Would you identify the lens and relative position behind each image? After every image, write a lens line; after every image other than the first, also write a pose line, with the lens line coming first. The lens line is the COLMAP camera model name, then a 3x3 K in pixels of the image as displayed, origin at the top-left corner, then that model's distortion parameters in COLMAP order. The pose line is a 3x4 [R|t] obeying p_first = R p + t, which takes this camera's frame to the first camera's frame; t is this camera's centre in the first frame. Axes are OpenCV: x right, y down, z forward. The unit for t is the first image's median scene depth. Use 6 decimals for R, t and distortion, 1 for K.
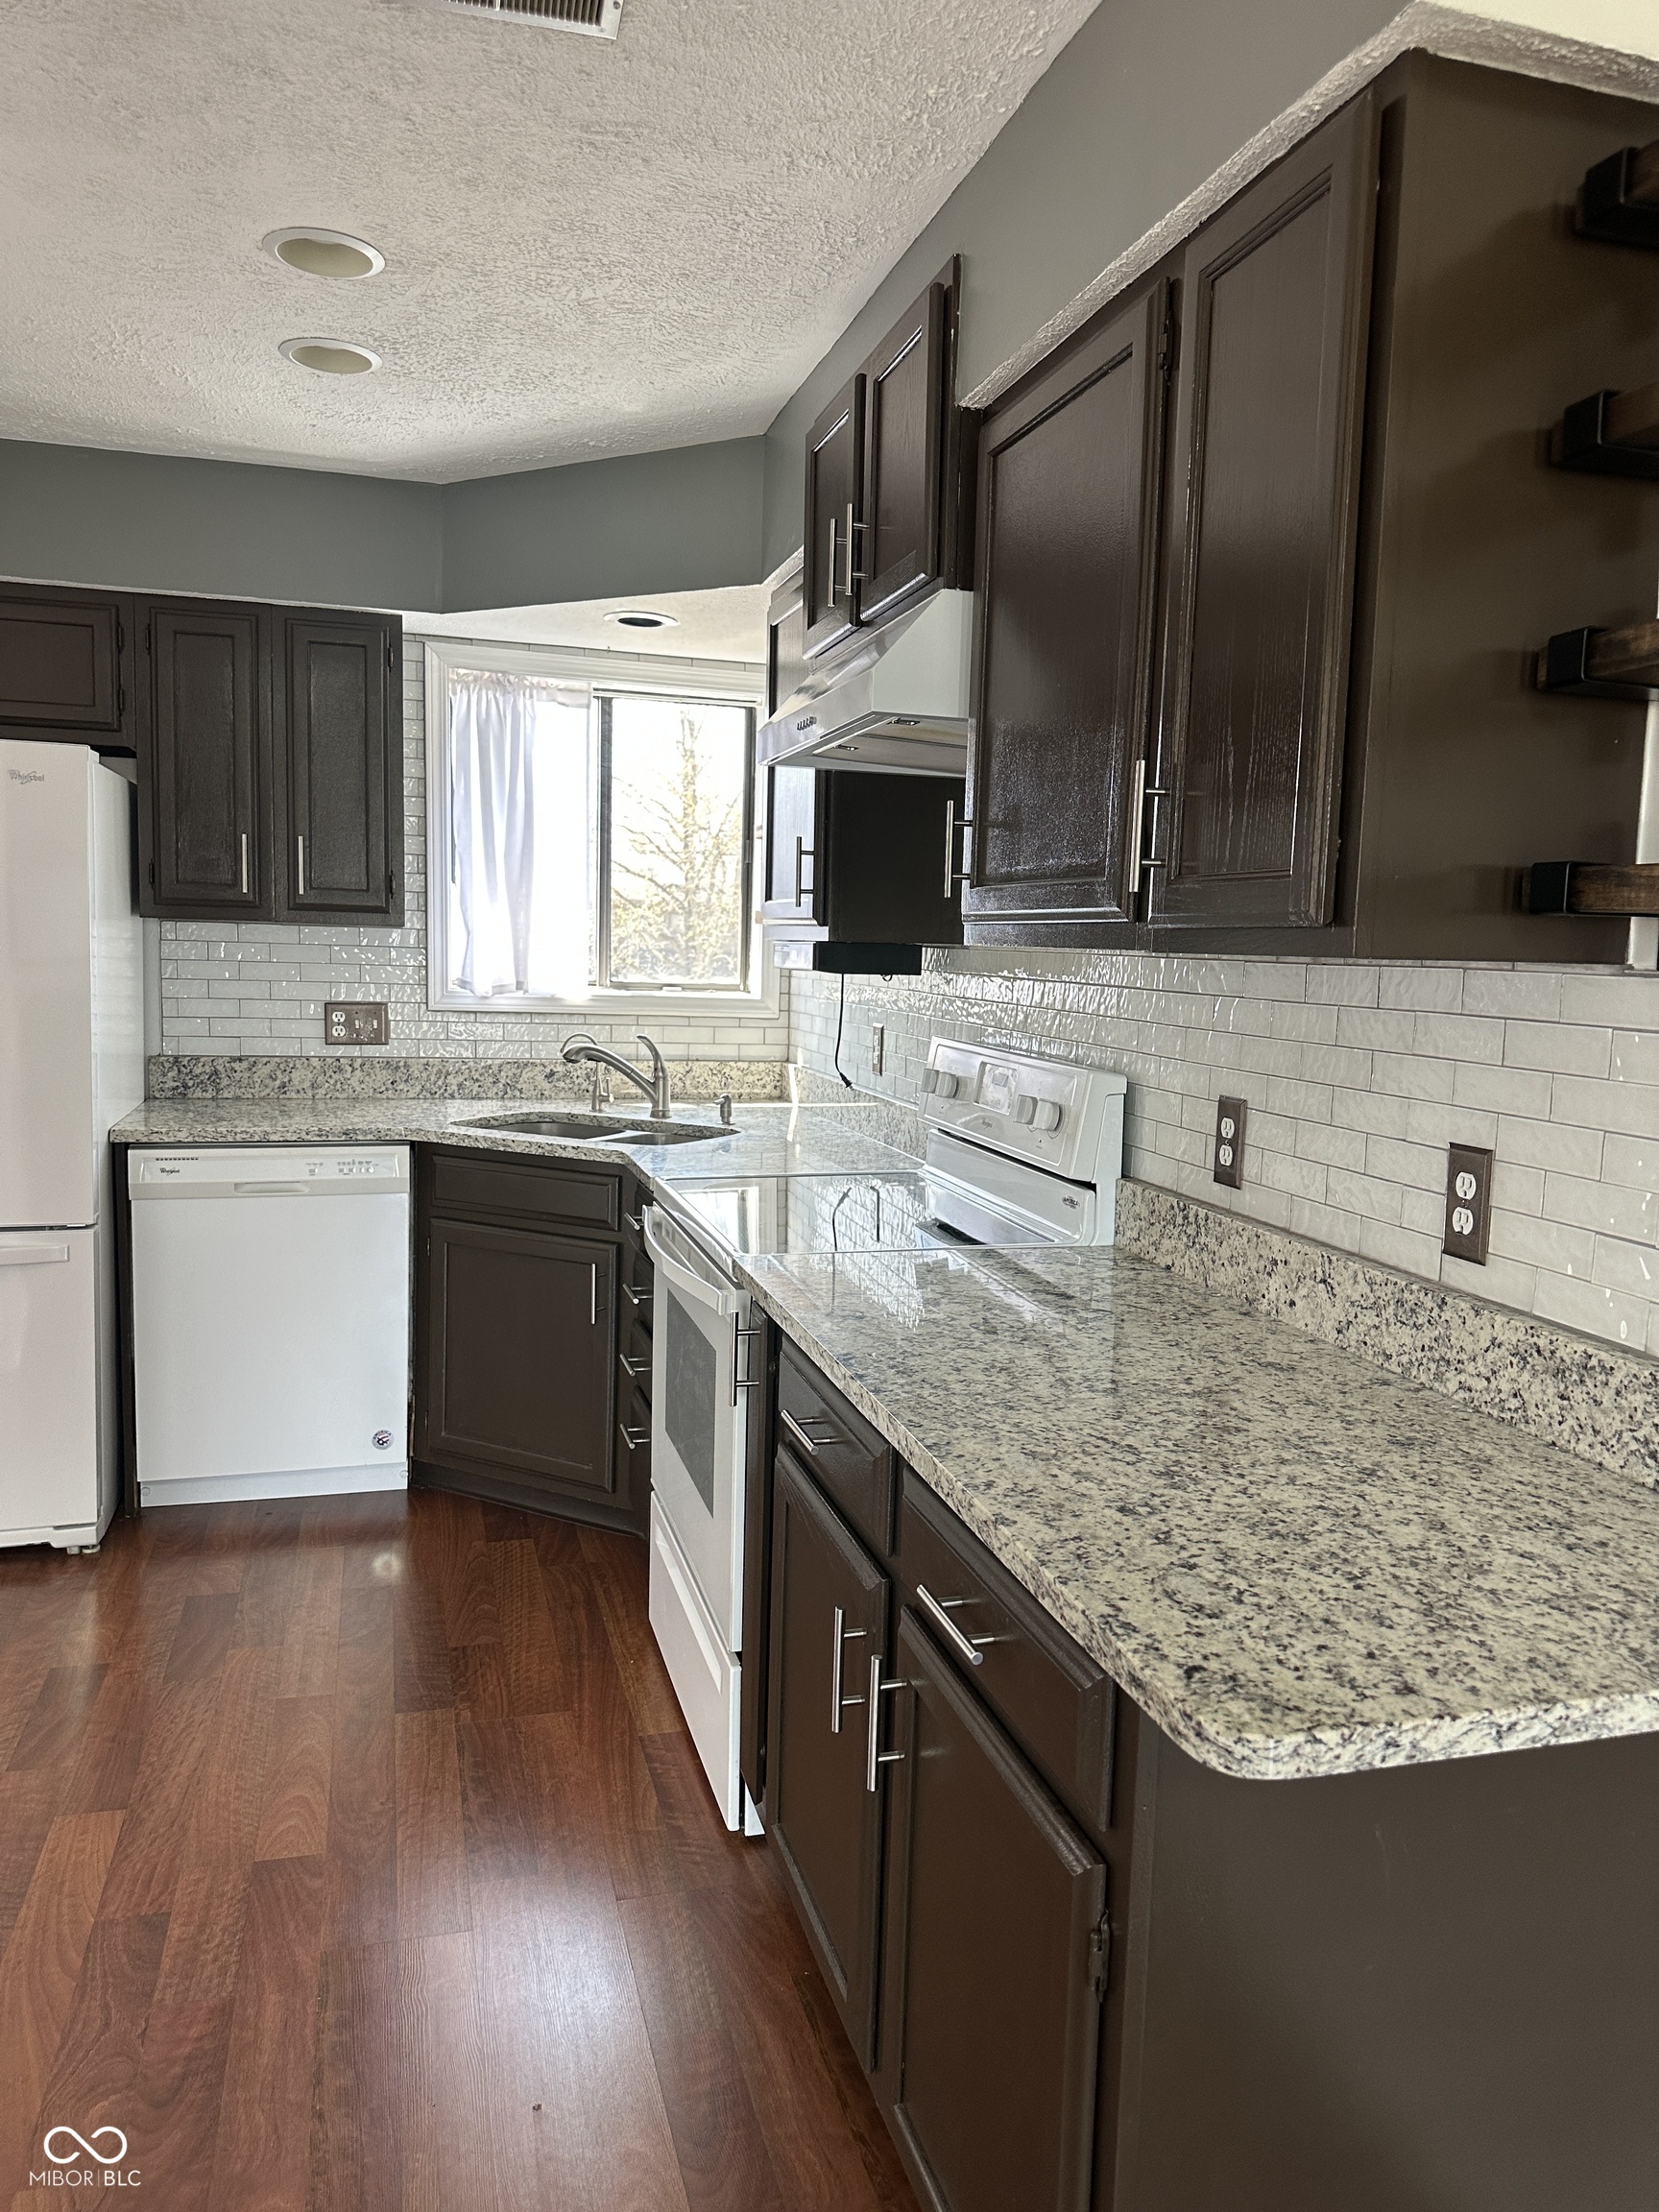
lens RADIAL K [[1560.1, 0, 836.9], [0, 1560.1, 1093.2], [0, 0, 1]] dist [0.083061, -0.097739]
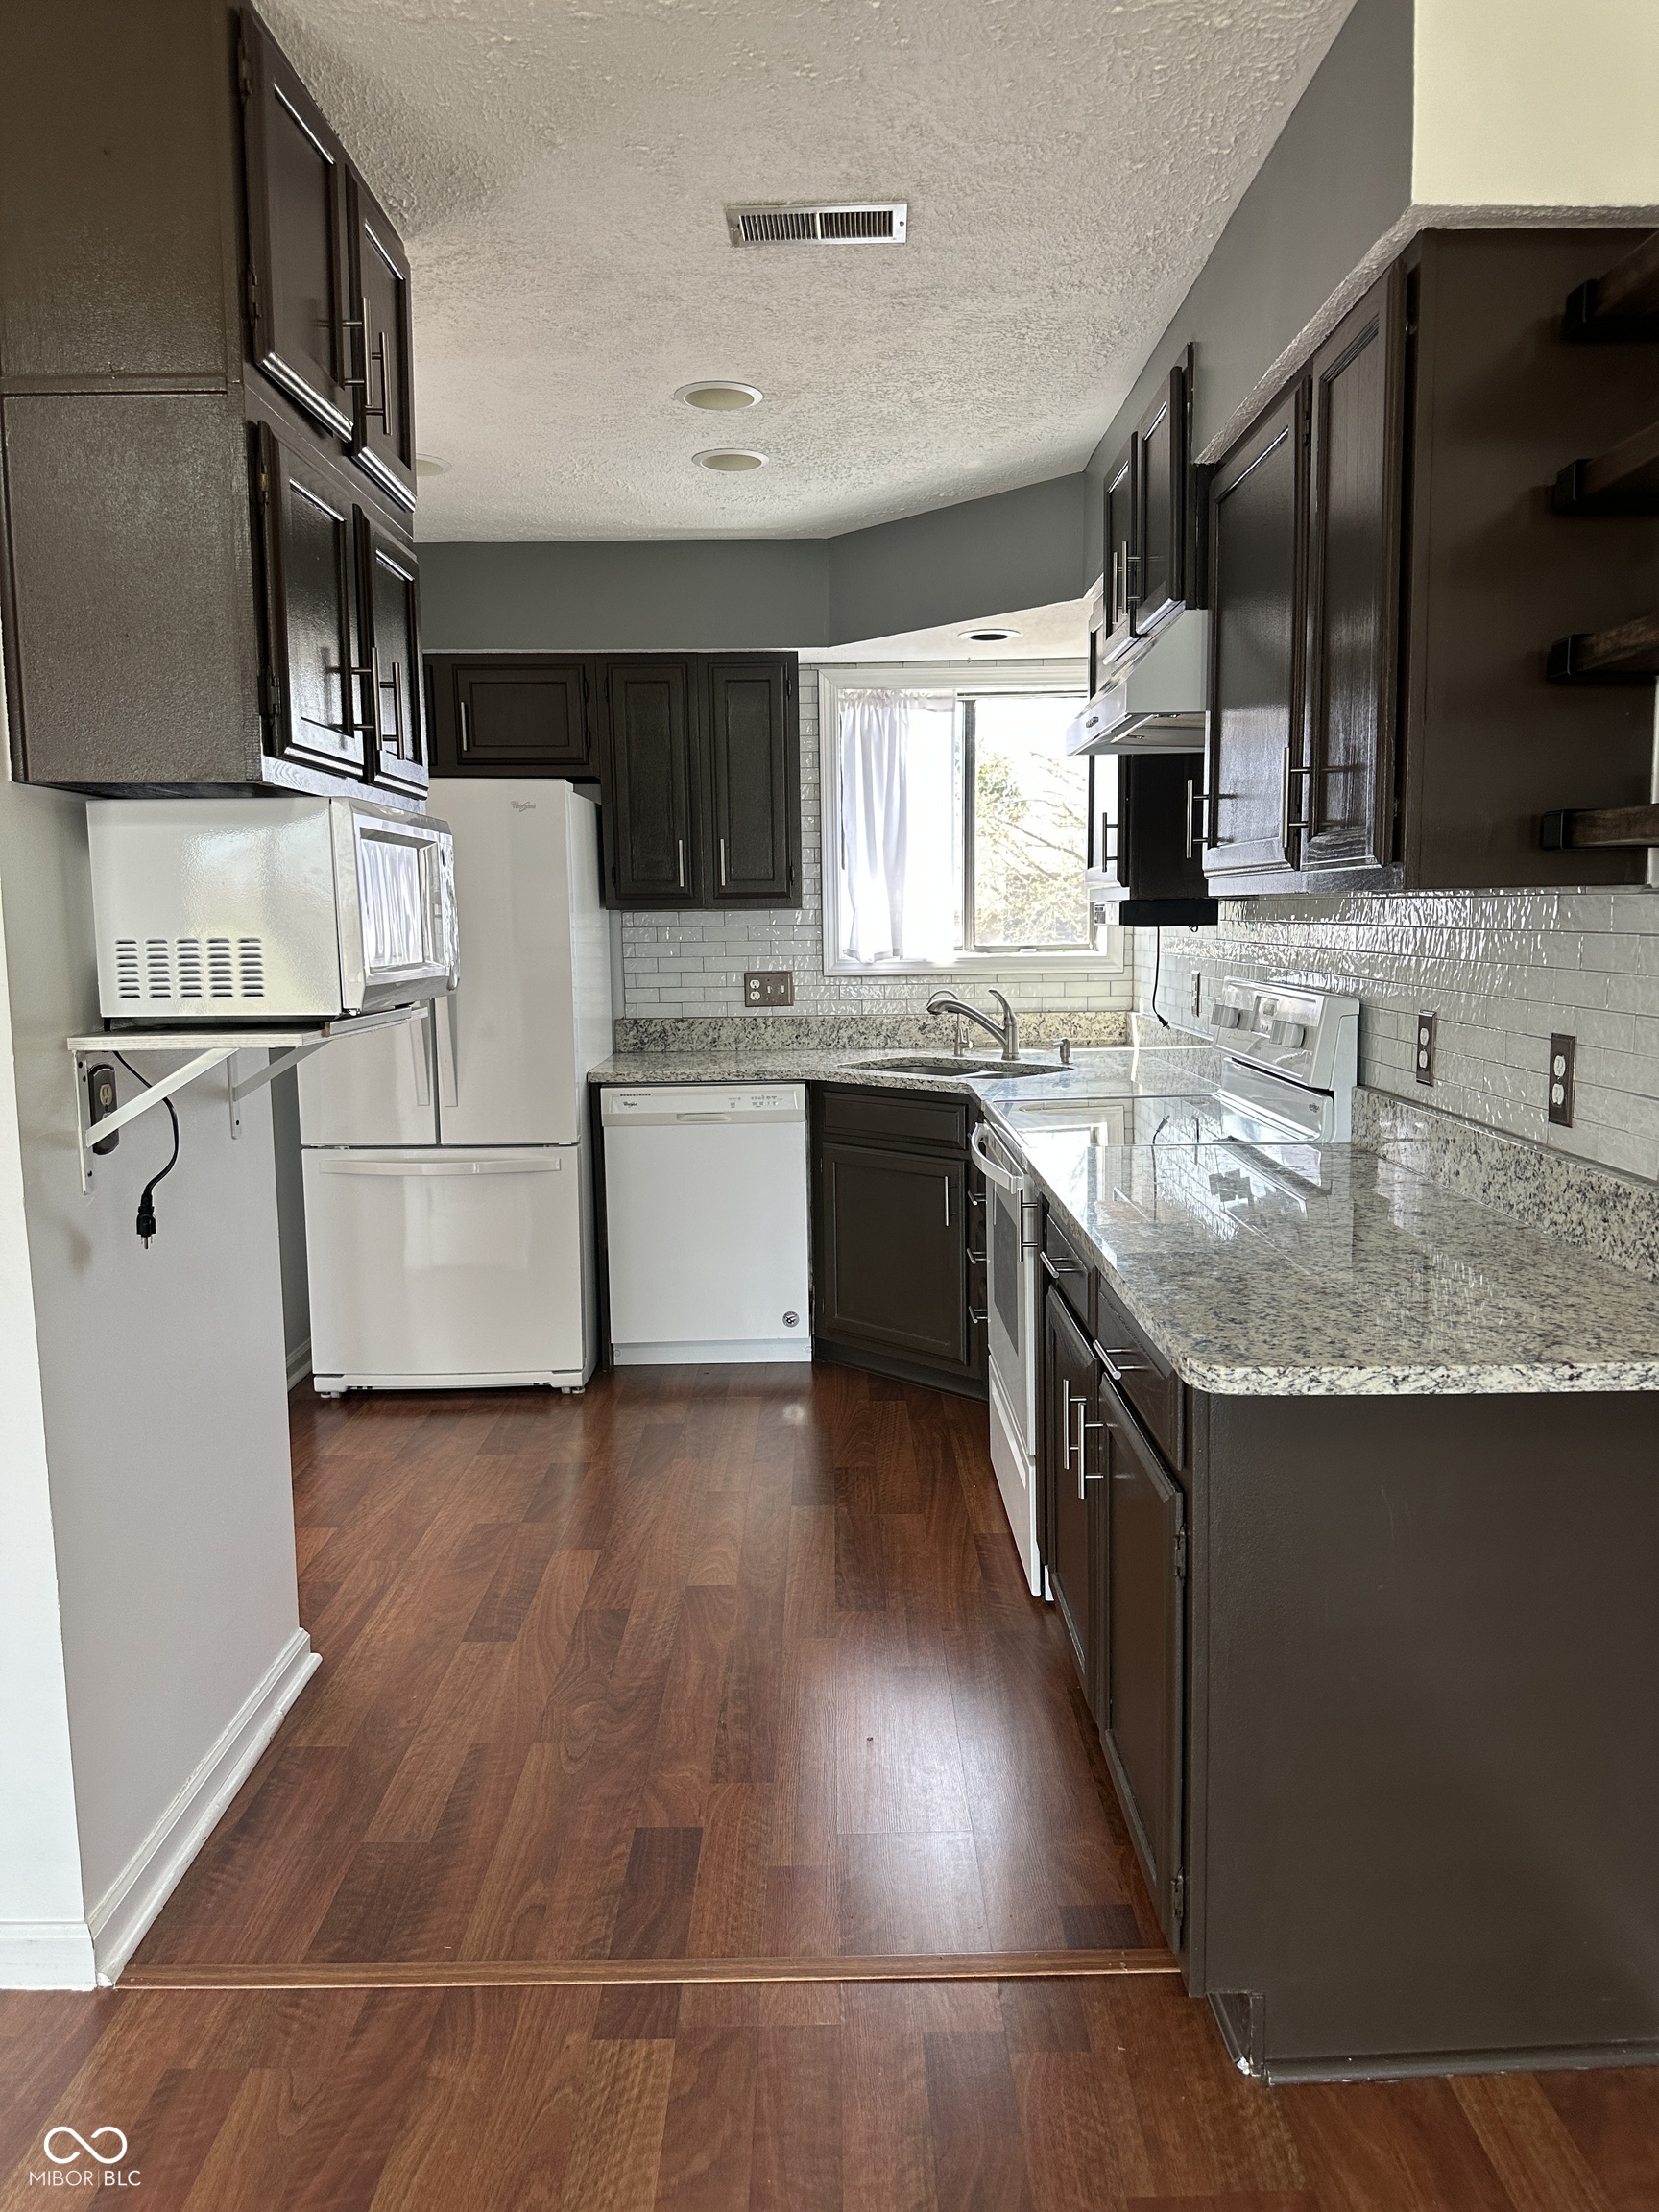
lens RADIAL K [[1560.1, 0, 849.2], [0, 1560.1, 1084.6], [0, 0, 1]] dist [0.083061, -0.097739]
pose [[0.963680, -0.013521, -0.266717, 0.121058], [0.016220, 0.999837, 0.007922, 0.034896], [0.266567, -0.011960, 0.963742, -0.240145]]
